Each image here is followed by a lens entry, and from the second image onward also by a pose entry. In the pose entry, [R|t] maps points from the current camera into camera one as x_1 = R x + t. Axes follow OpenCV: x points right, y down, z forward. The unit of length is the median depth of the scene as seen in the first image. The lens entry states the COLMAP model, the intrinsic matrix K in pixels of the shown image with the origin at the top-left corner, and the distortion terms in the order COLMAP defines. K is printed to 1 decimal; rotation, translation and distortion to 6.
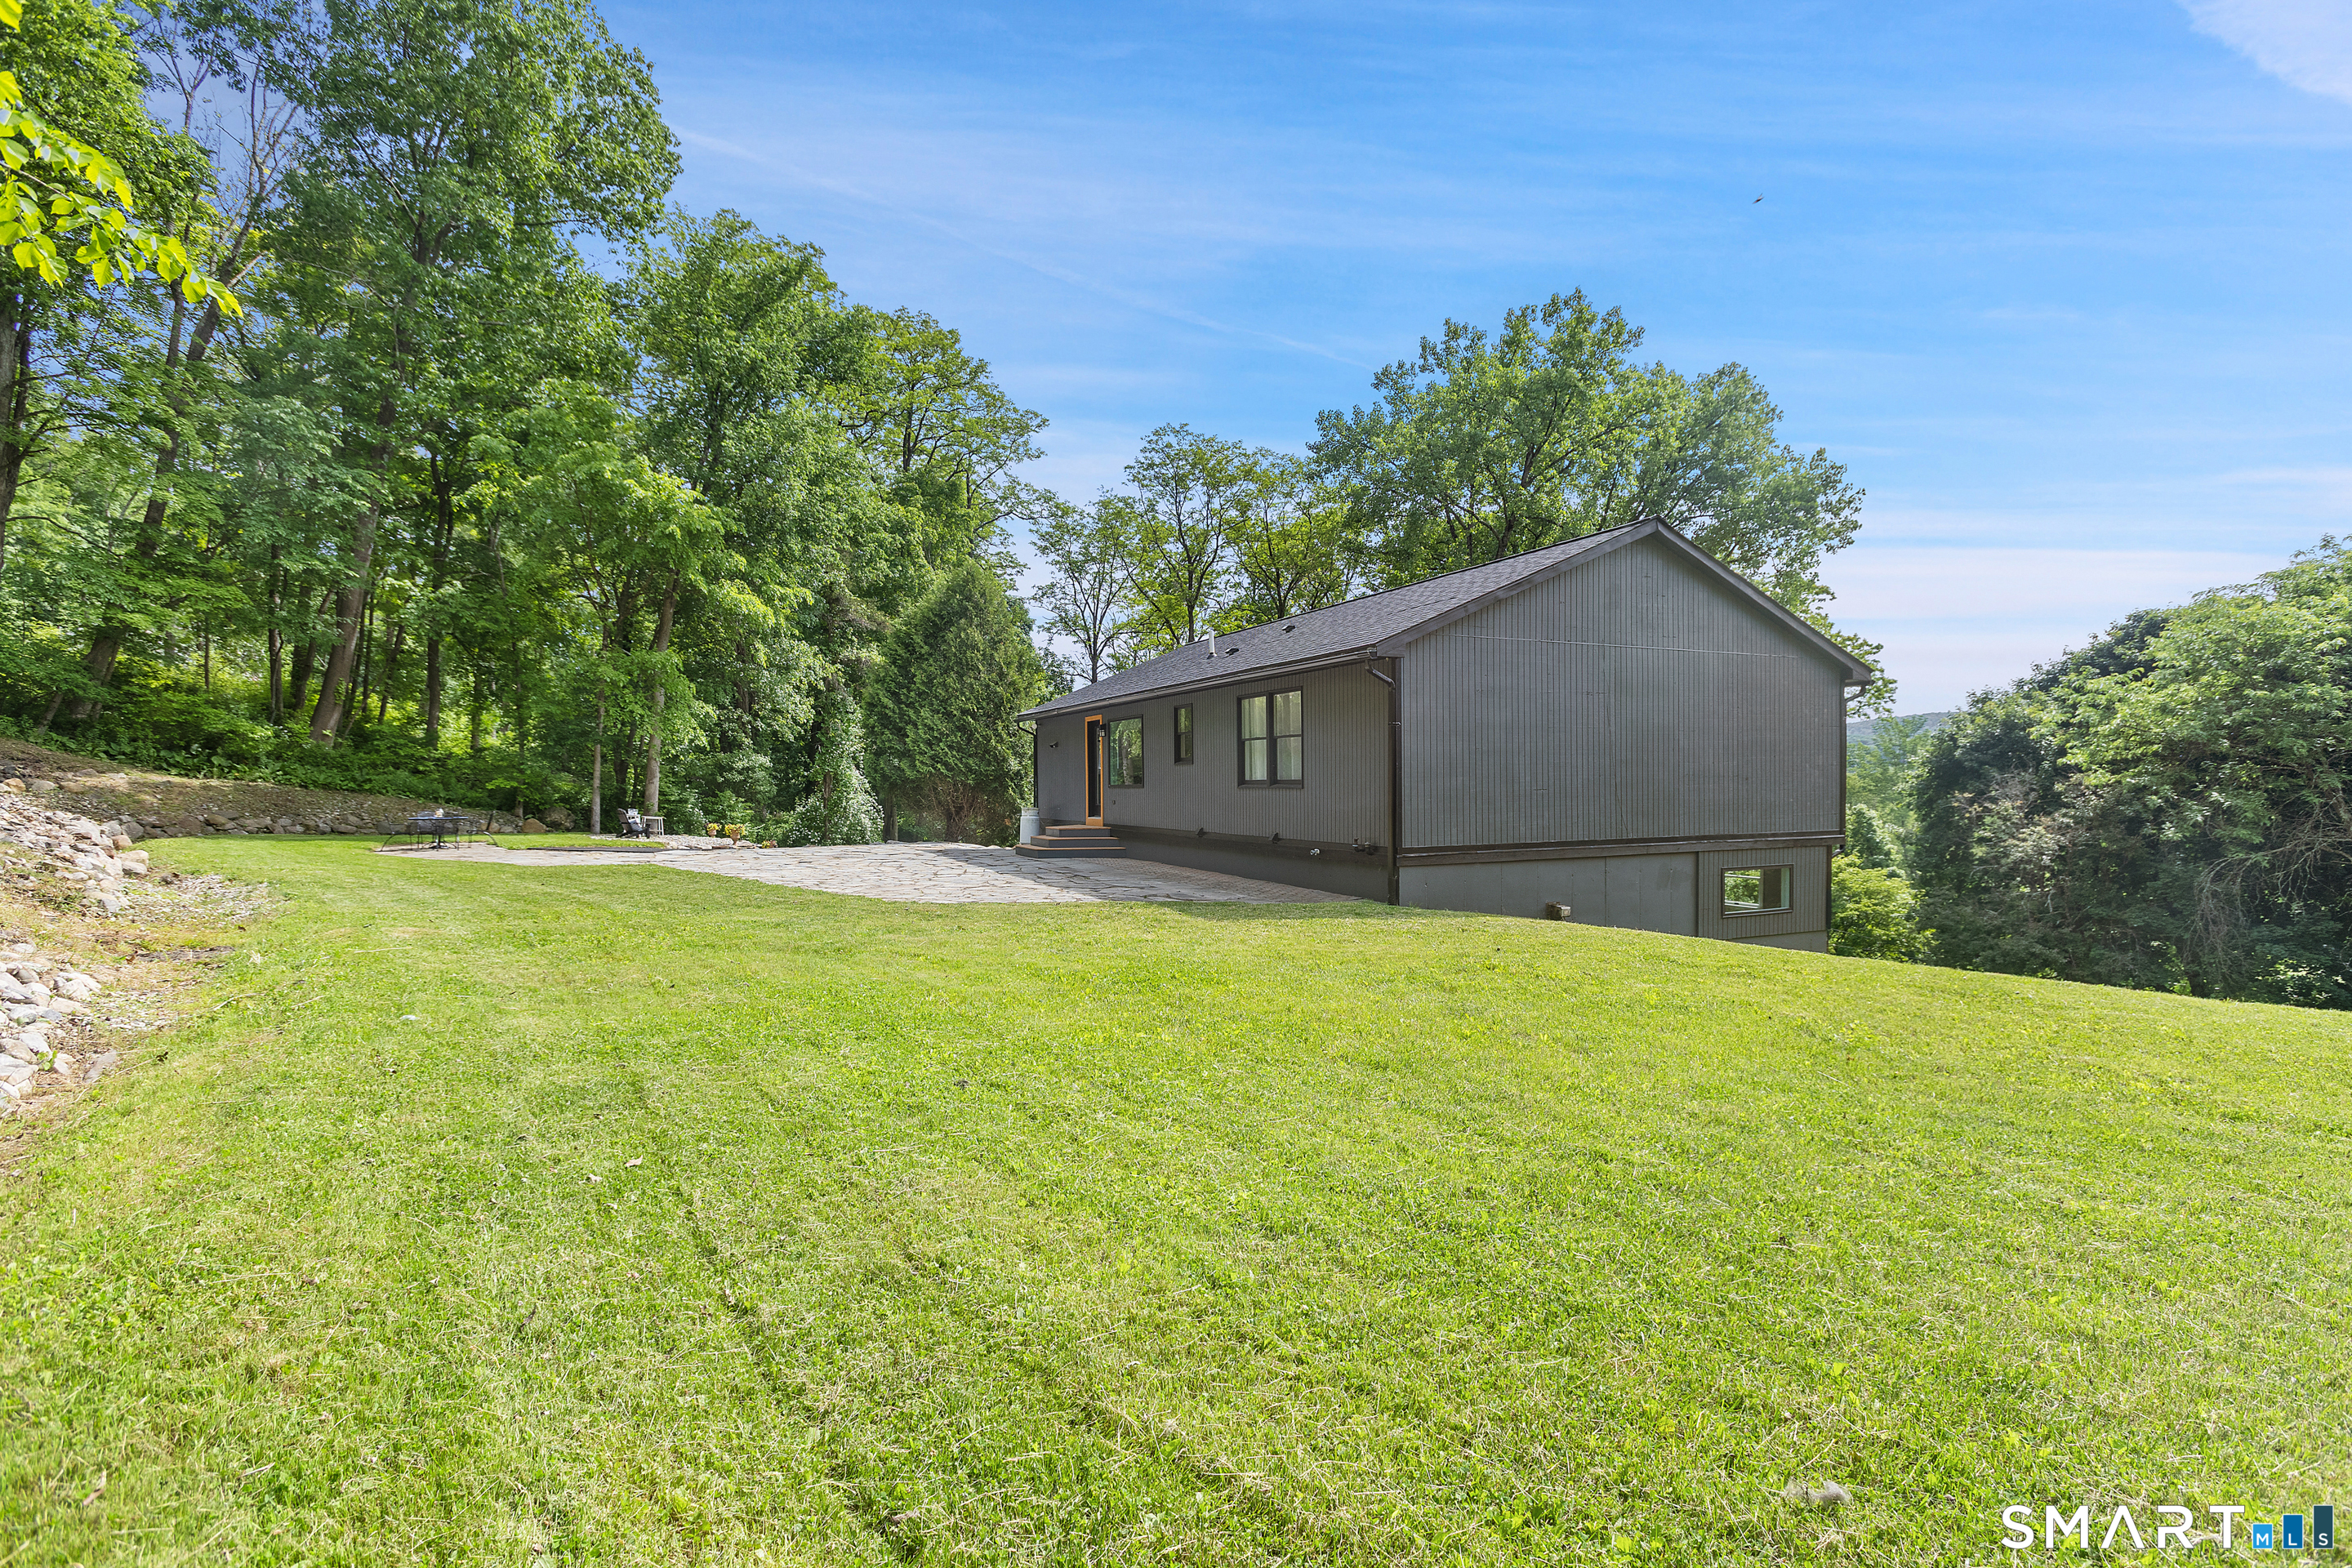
lens RADIAL K [[1152.1, 0, 1181.7], [0, 1152.1, 799.6], [0, 0, 1]] dist [0.000730, 0.009011]
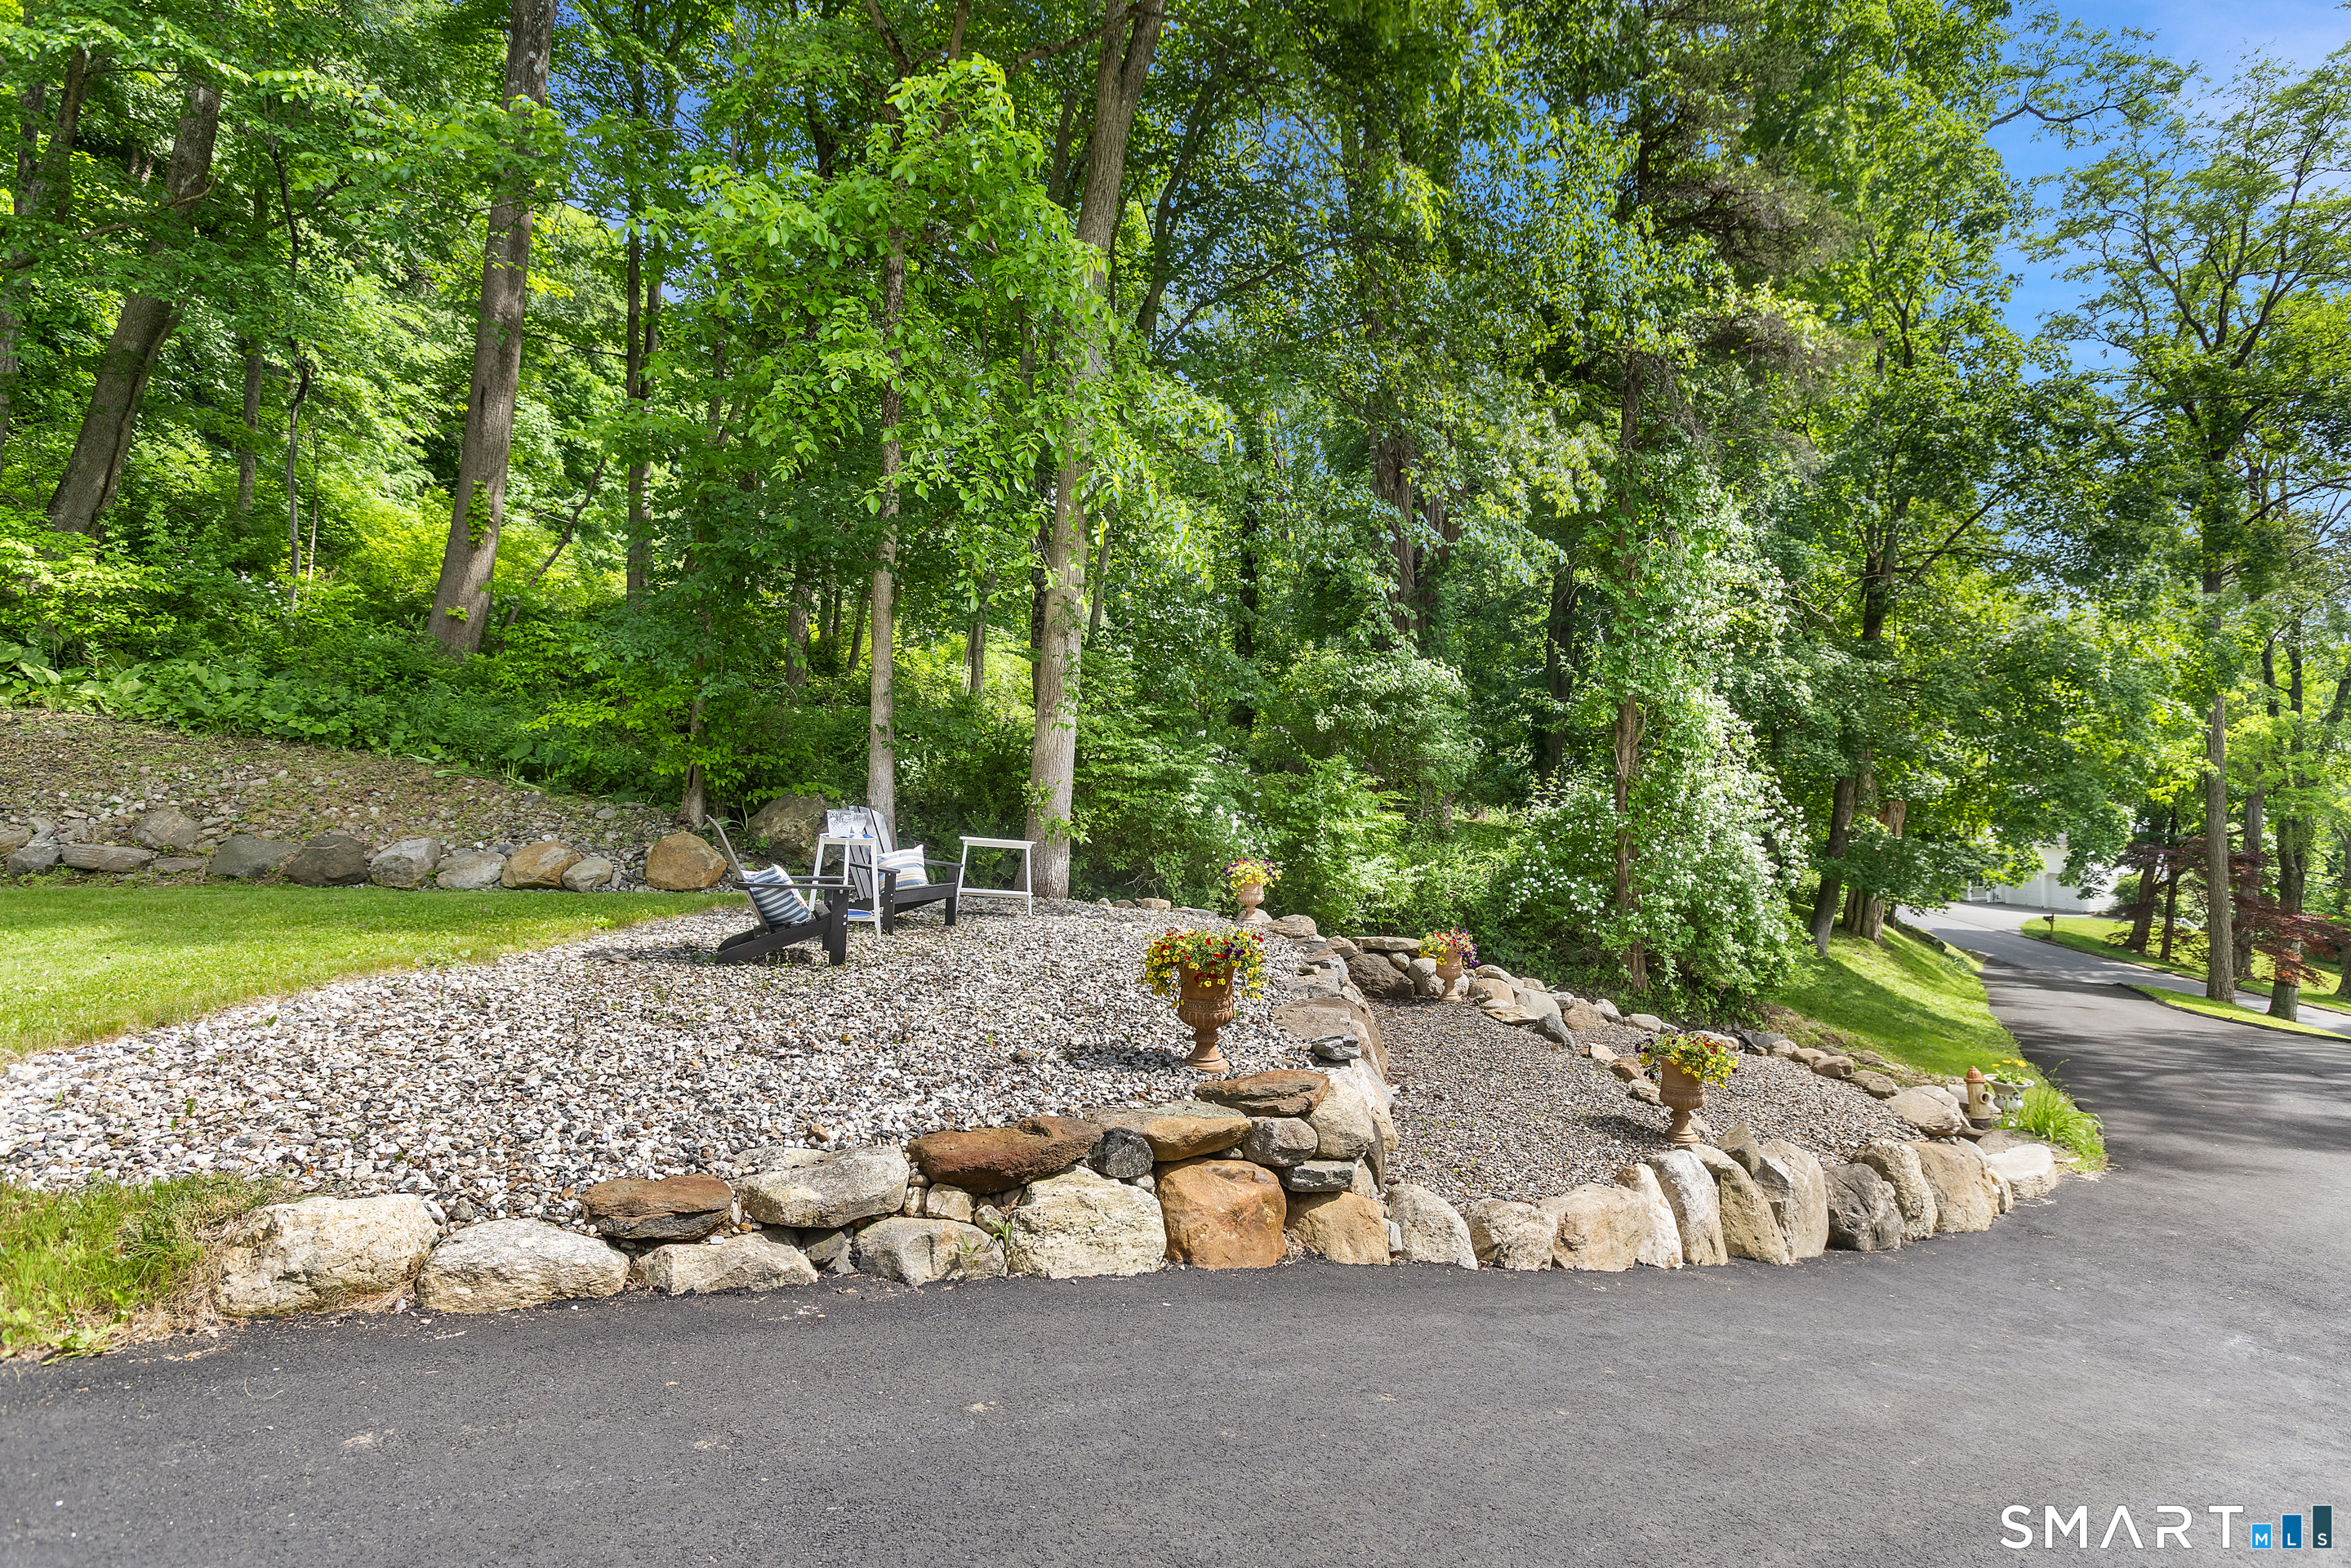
lens RADIAL K [[1257.0, 0, 1175.6], [0, 1257.0, 794.2], [0, 0, 1]] dist [-0.001312, 0.014459]
pose [[0.836443, 0.018469, -0.547742, -0.272905], [-0.013877, 0.999825, 0.012521, 0.000629], [0.547878, -0.002872, 0.836554, 0.786402]]
